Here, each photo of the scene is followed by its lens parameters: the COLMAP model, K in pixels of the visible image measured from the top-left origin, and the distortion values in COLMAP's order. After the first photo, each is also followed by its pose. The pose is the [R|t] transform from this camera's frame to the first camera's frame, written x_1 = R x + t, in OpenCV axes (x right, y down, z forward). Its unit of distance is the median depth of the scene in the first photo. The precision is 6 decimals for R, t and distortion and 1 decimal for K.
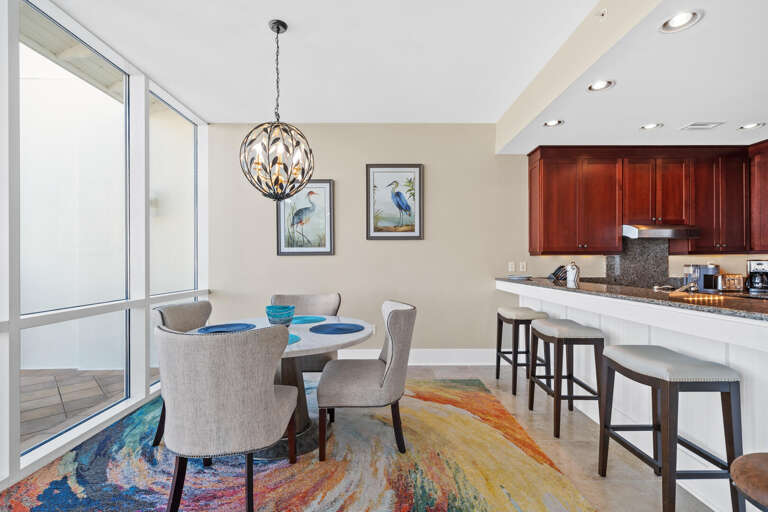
lens RADIAL K [[356.5, 0, 380.9], [0, 356.5, 257.4], [0, 0, 1]] dist [0.000135, 0.000294]
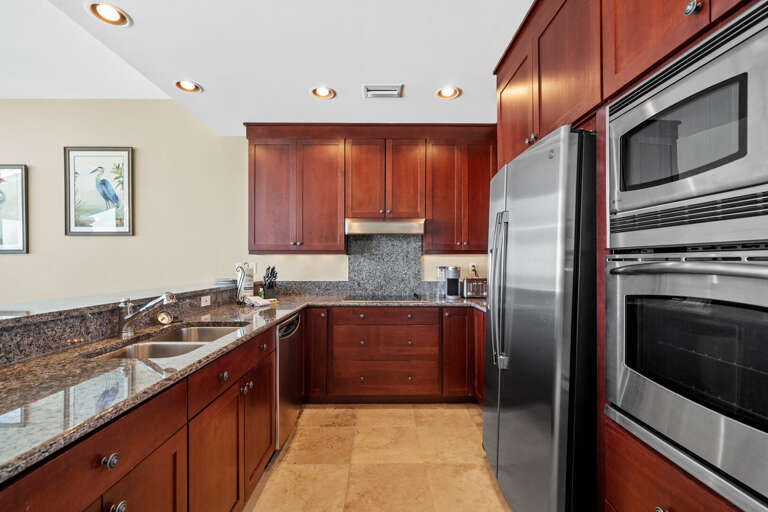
lens RADIAL K [[330.7, 0, 386.3], [0, 330.7, 256.3], [0, 0, 1]] dist [-0.009412, 0.000489]
pose [[0.999963, 0.002747, 0.008123, 0.718589], [-0.002795, 0.999979, 0.005886, -0.007414], [-0.008106, -0.005908, 0.999950, 0.211548]]
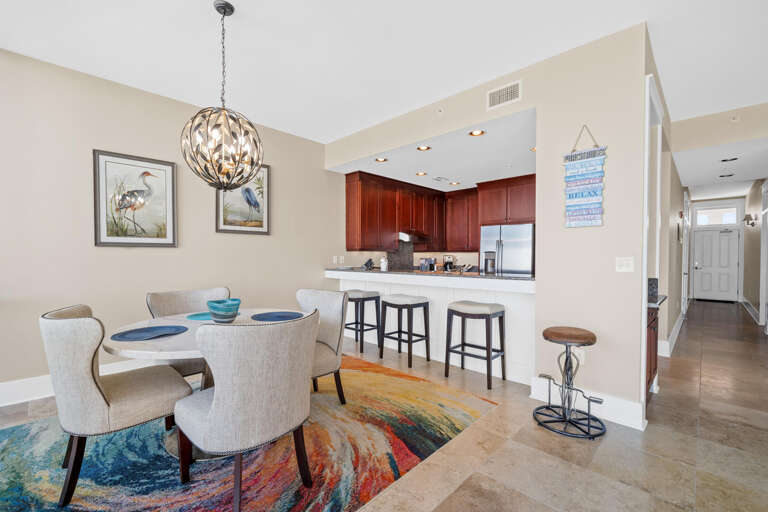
lens RADIAL K [[330.7, 0, 384.3], [0, 330.7, 259.4], [0, 0, 1]] dist [-0.009412, 0.000489]
pose [[0.701116, -0.002241, 0.713044, -0.359221], [-0.011954, 0.999818, 0.014896, 0.005308], [-0.712947, -0.018967, 0.700961, 0.041120]]
